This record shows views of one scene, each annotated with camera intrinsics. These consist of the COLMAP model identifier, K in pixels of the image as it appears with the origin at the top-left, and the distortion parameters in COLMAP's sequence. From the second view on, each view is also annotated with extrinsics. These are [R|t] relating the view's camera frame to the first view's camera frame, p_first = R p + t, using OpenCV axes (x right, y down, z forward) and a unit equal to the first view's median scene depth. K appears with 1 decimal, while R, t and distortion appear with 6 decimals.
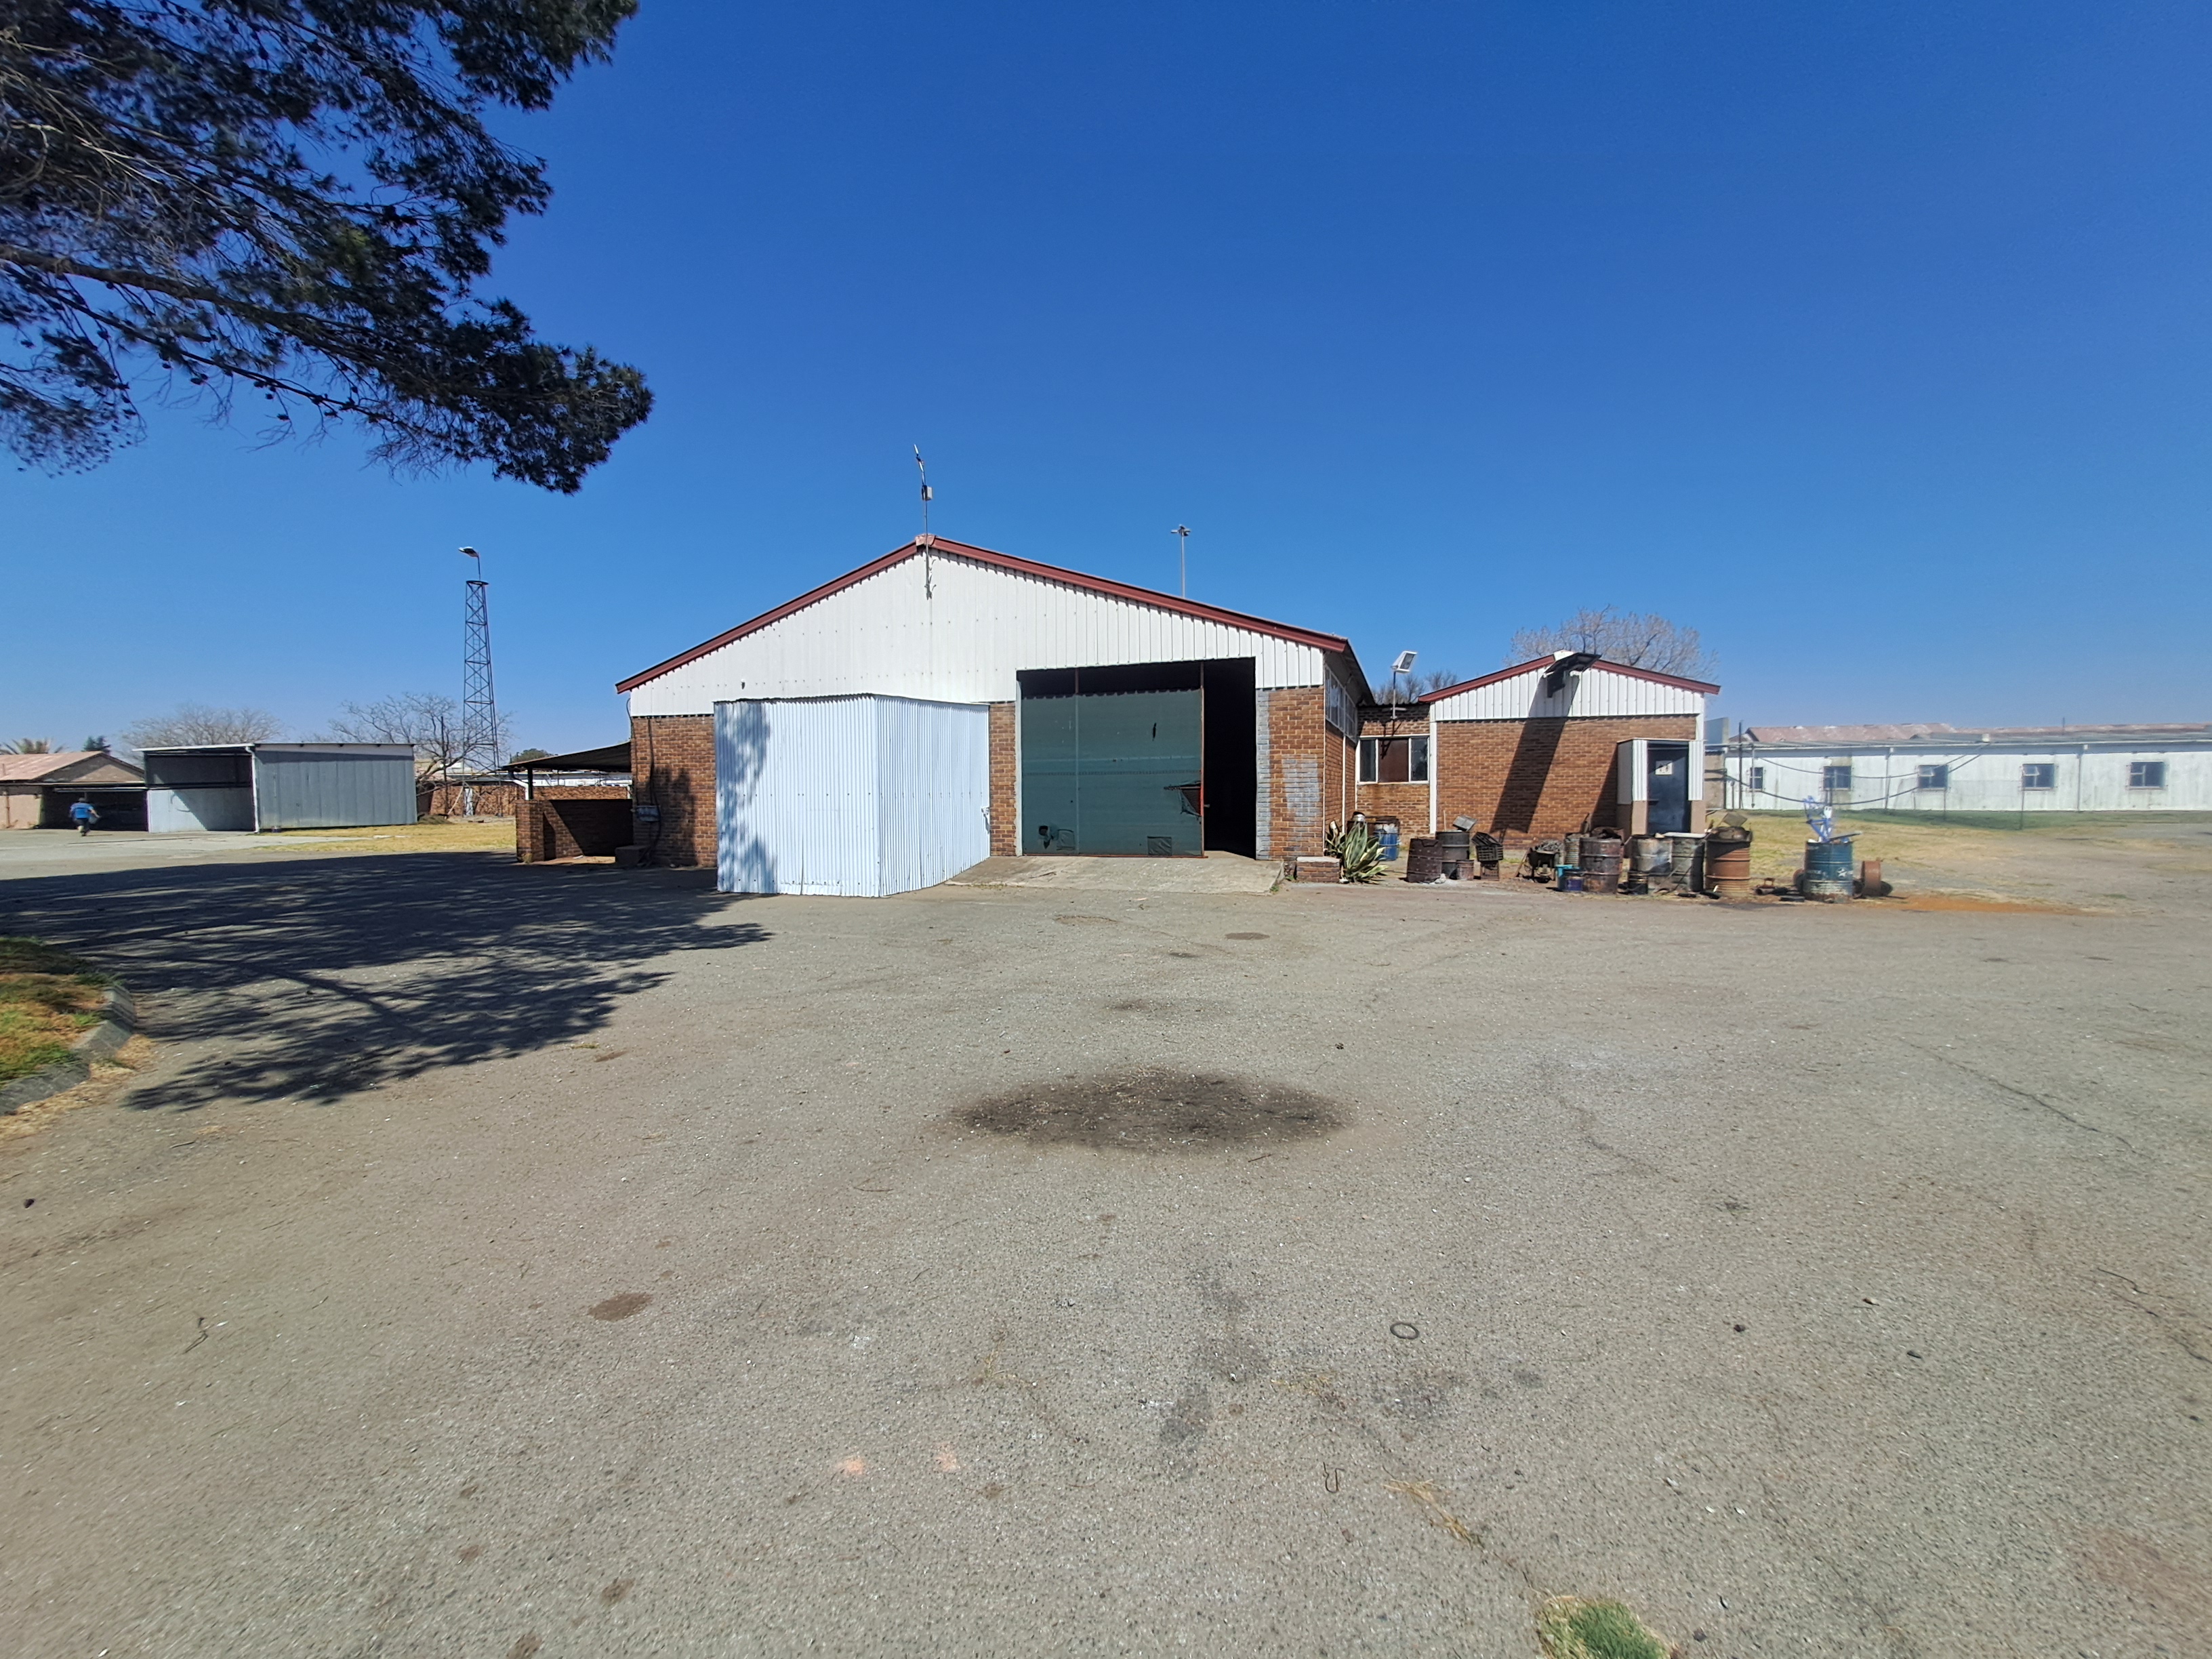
lens RADIAL K [[869.3, 0, 1109.7], [0, 869.3, 834.5], [0, 0, 1]] dist [-0.003643, 0.001639]
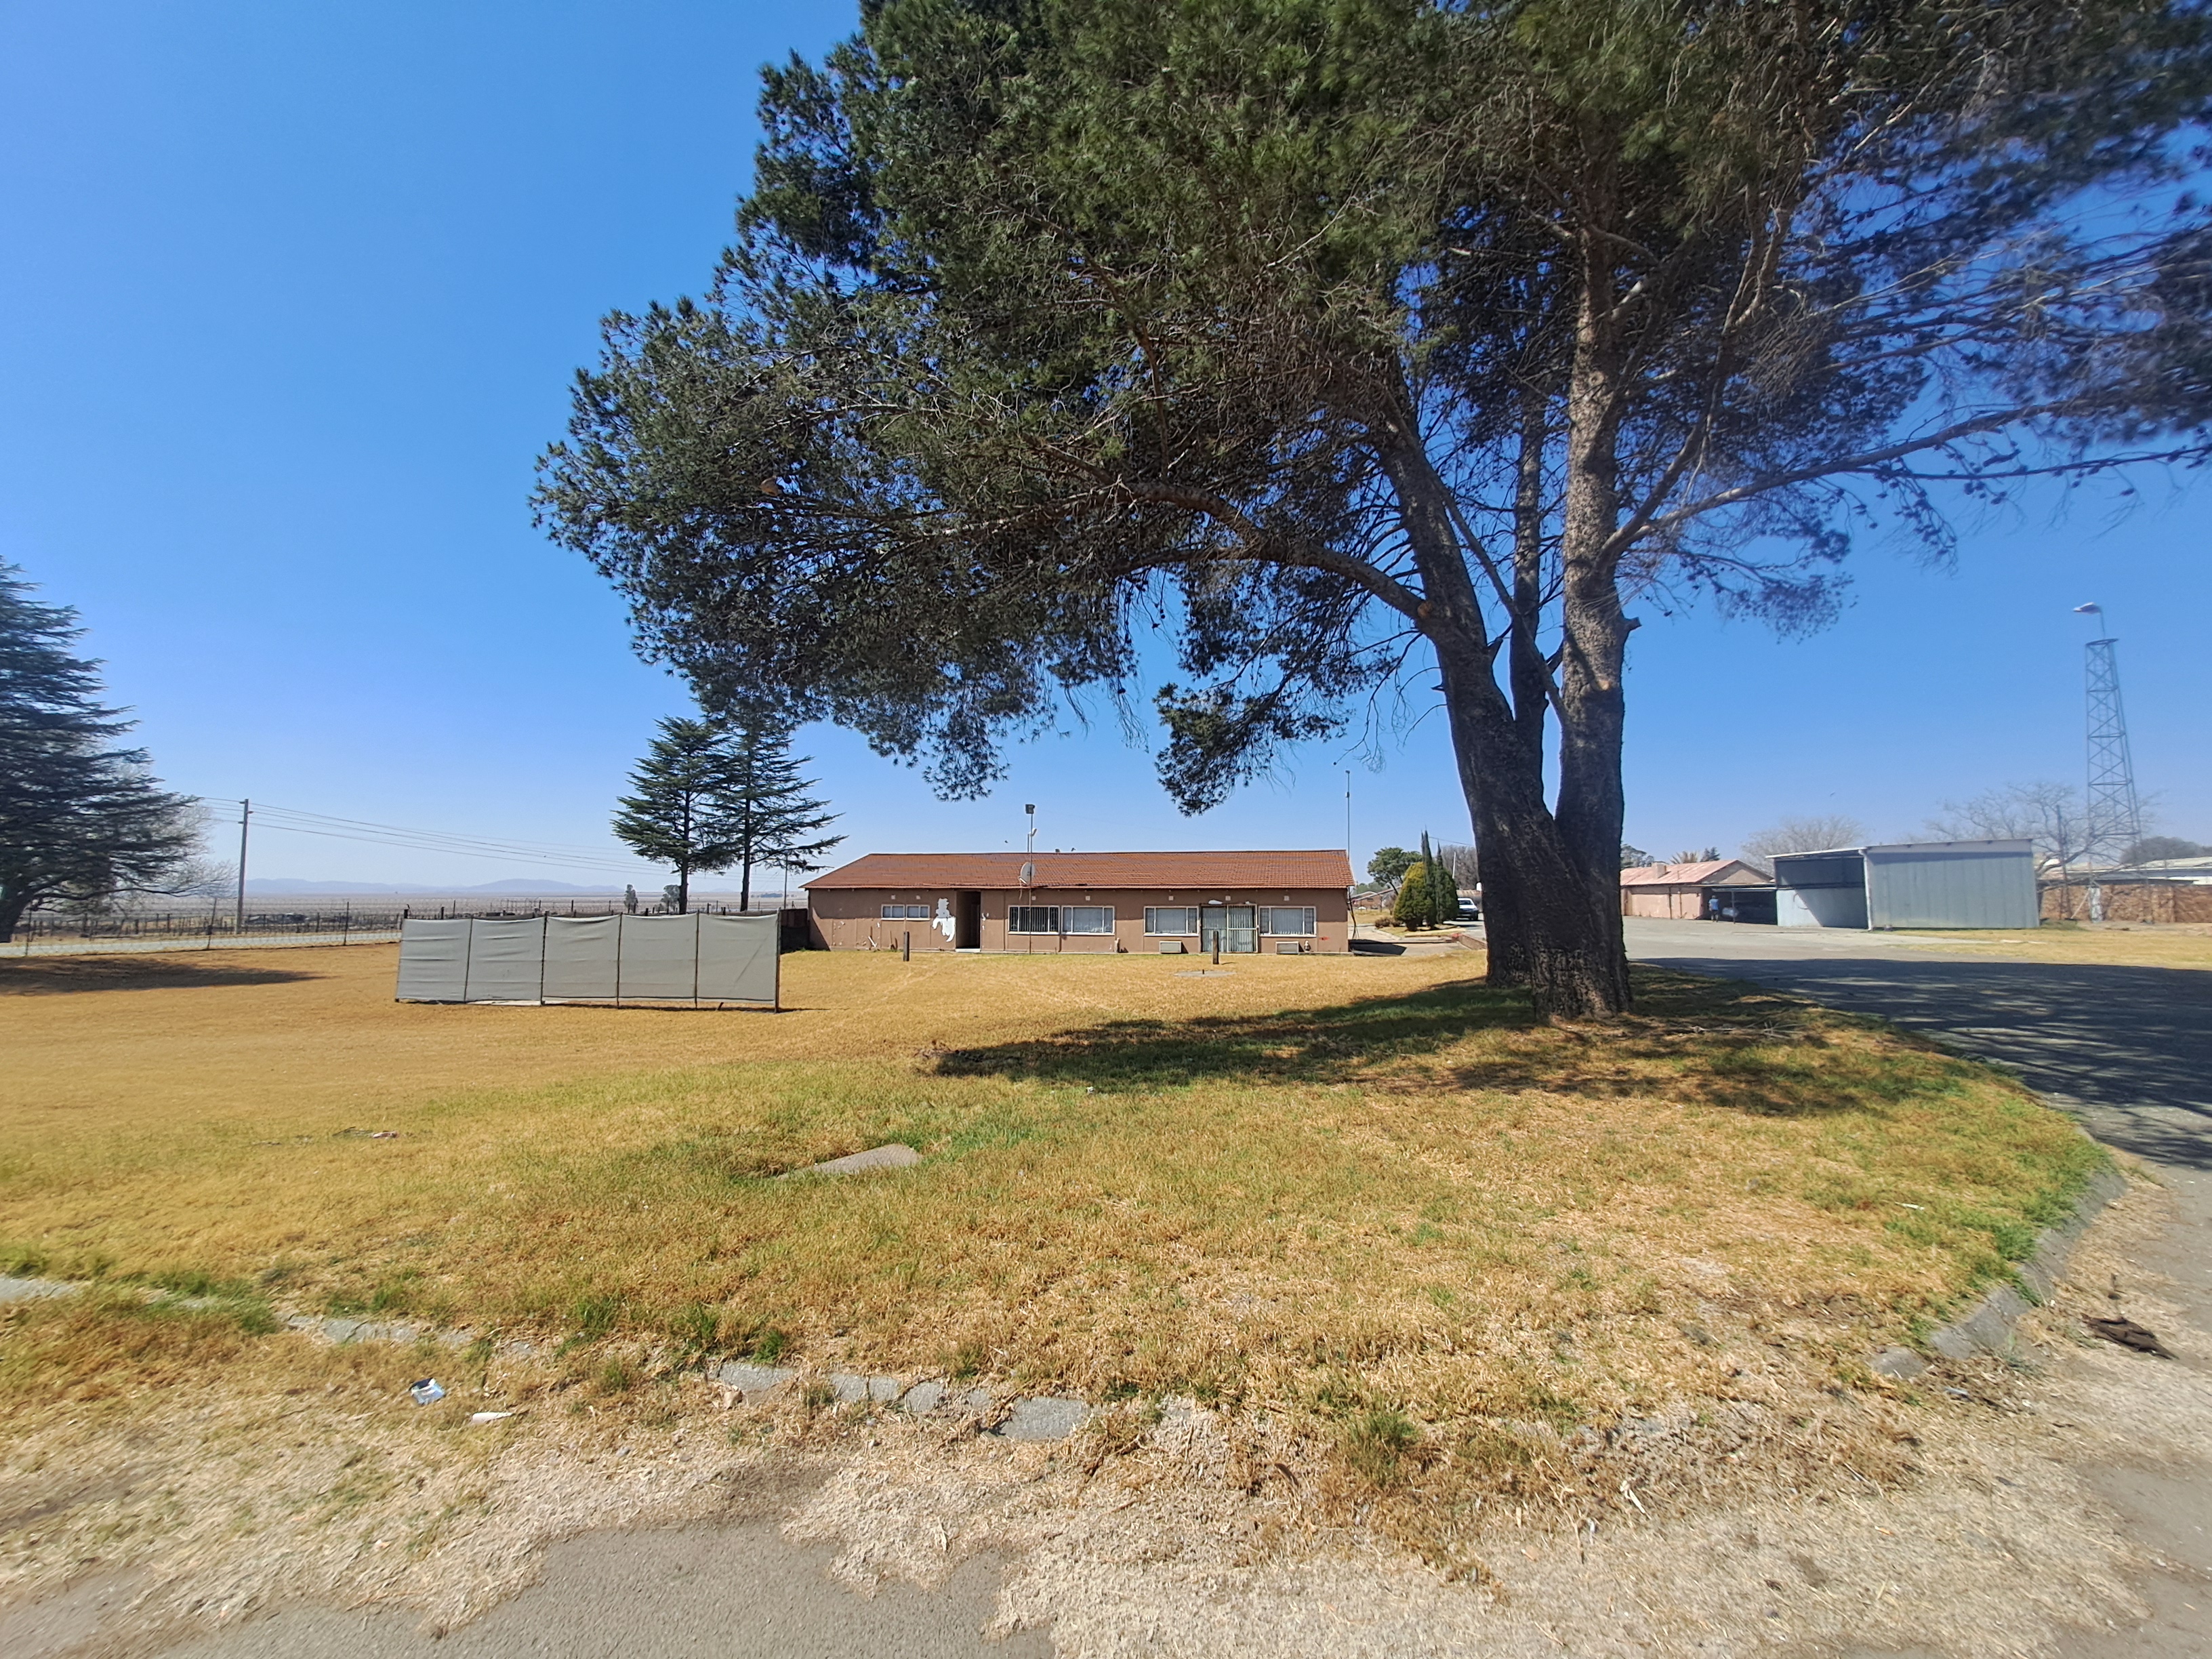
lens RADIAL K [[869.3, 0, 1123.7], [0, 869.3, 832.5], [0, 0, 1]] dist [-0.003643, 0.001639]
pose [[0.123035, -0.066723, -0.990157, -0.068749], [-0.049674, 0.996072, -0.073294, 0.002248], [0.991158, 0.058203, 0.119237, -0.058779]]
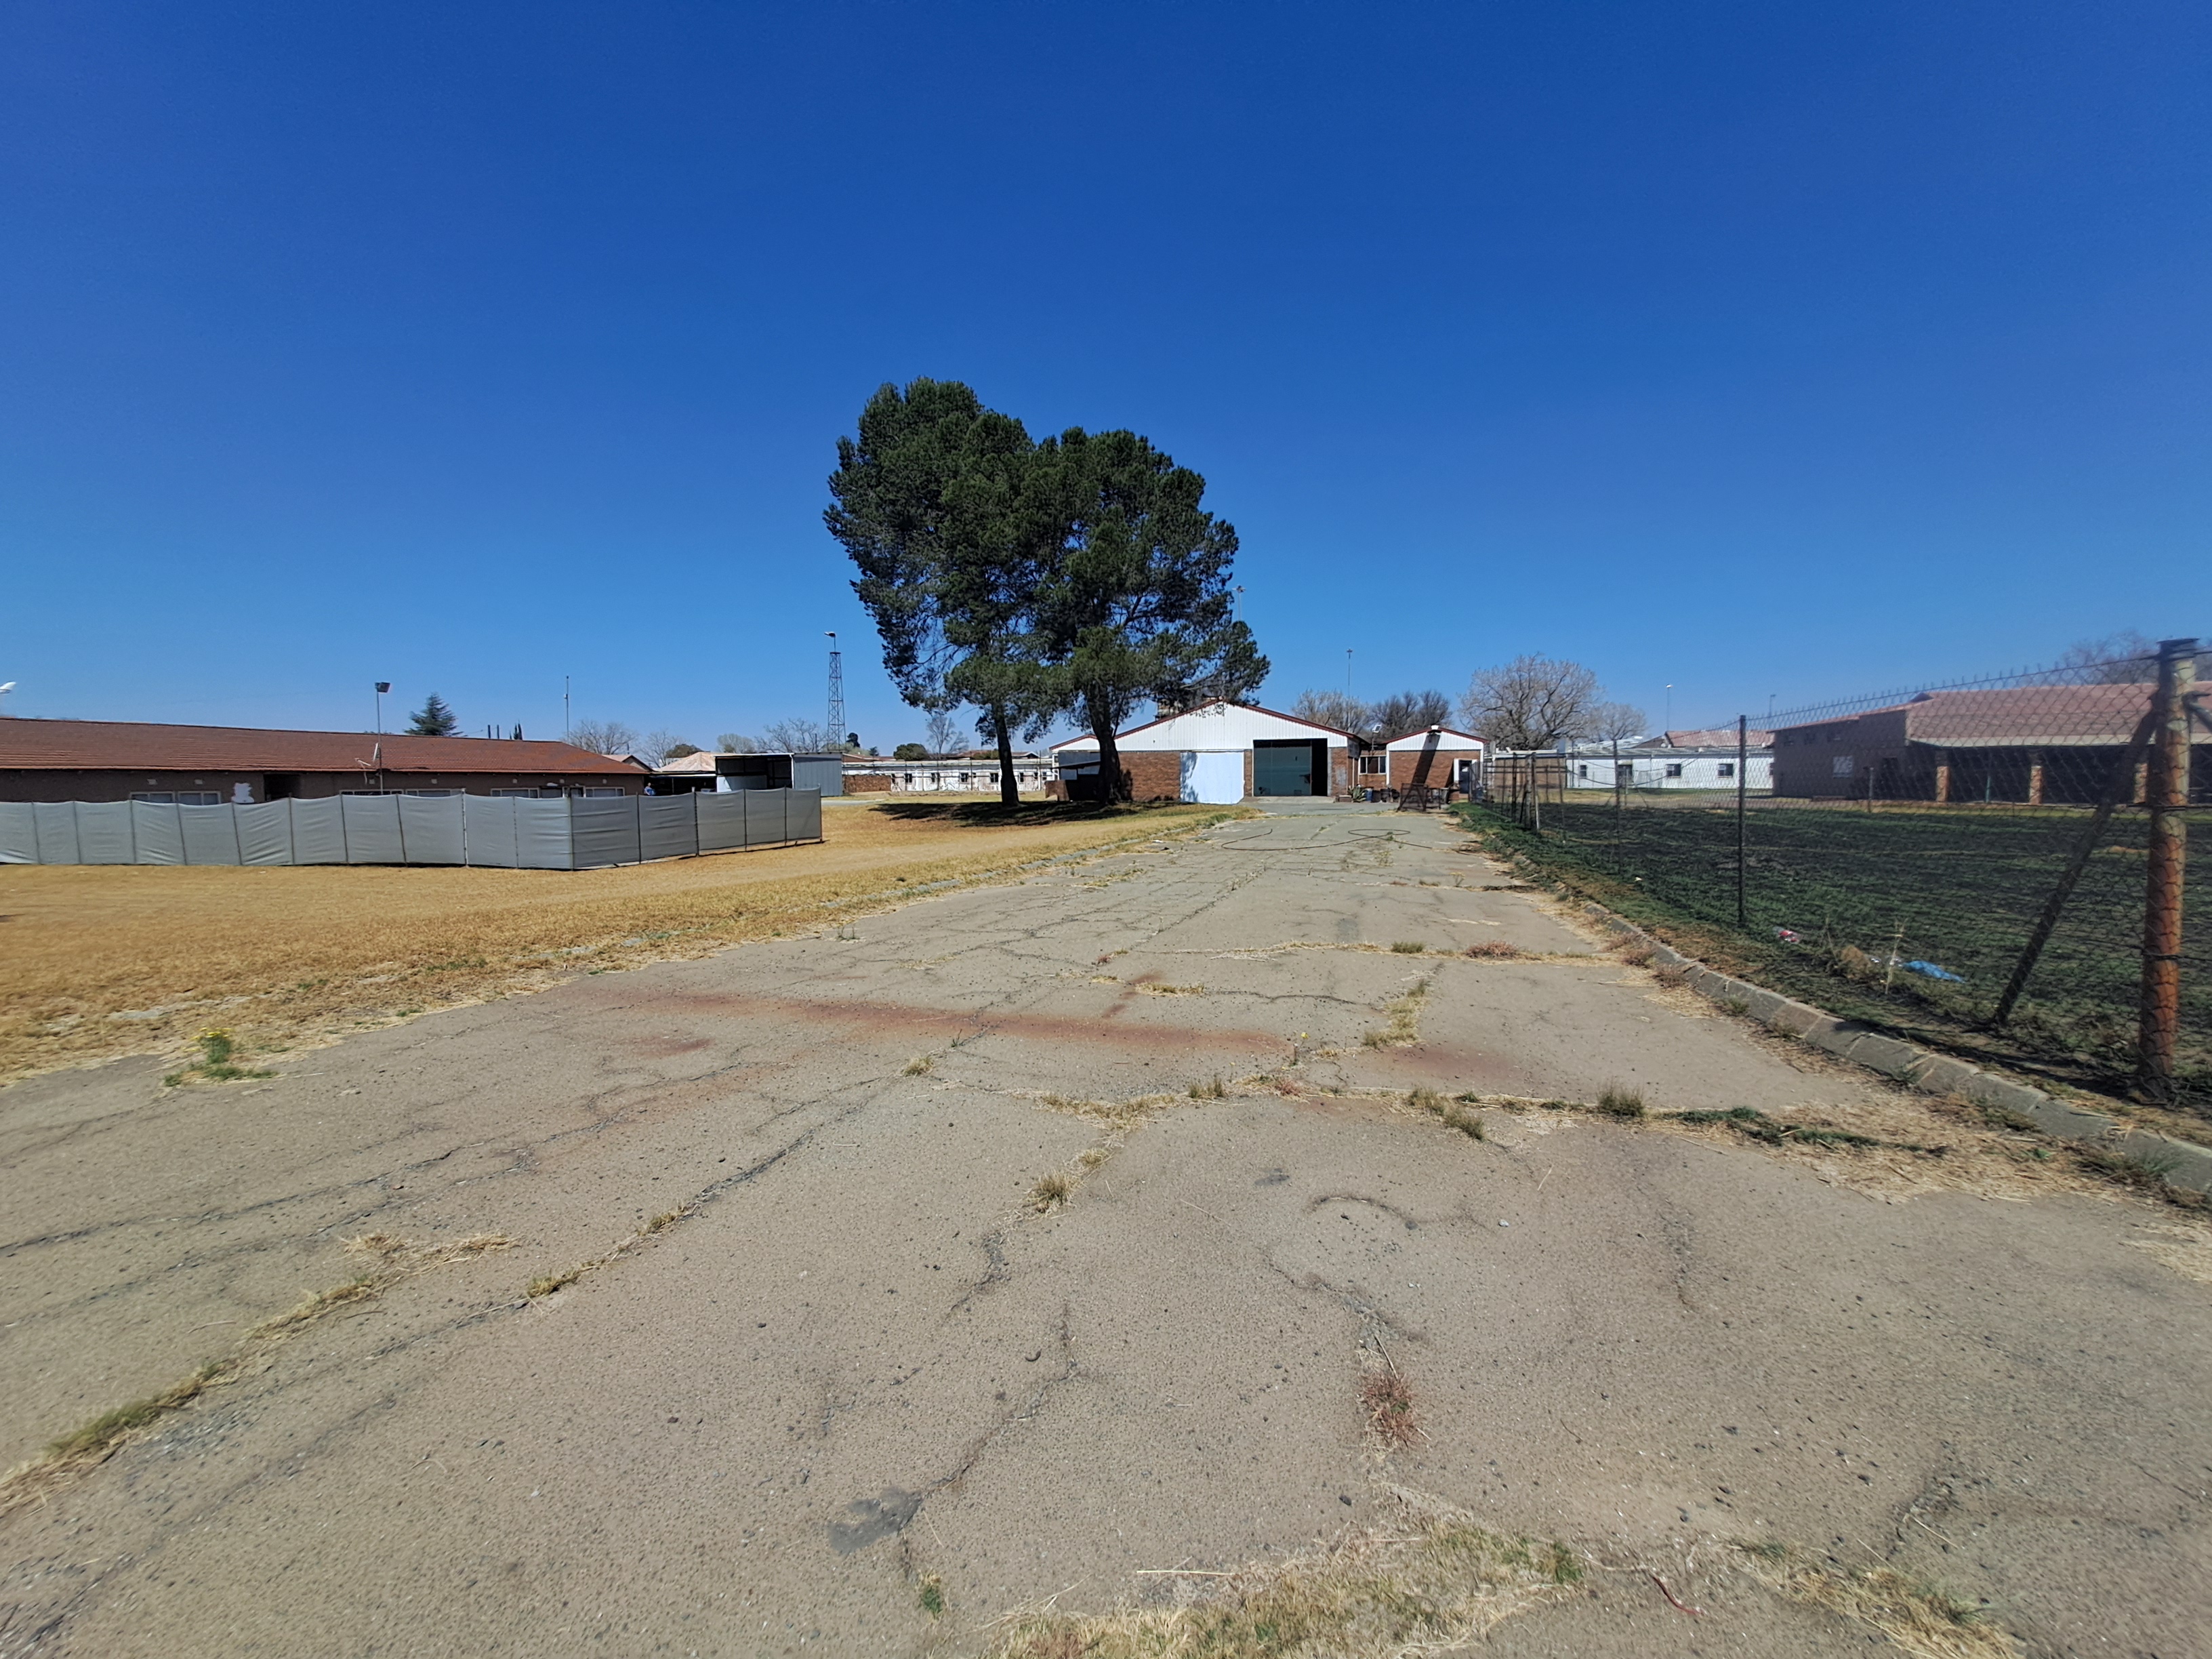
lens RADIAL K [[869.3, 0, 1112.9], [0, 869.3, 828.6], [0, 0, 1]] dist [-0.003643, 0.001639]
pose [[0.999932, 0.001289, -0.011628, -0.416779], [-0.001222, 0.999983, 0.005784, 0.088910], [0.011636, -0.005769, 0.999916, -1.595827]]
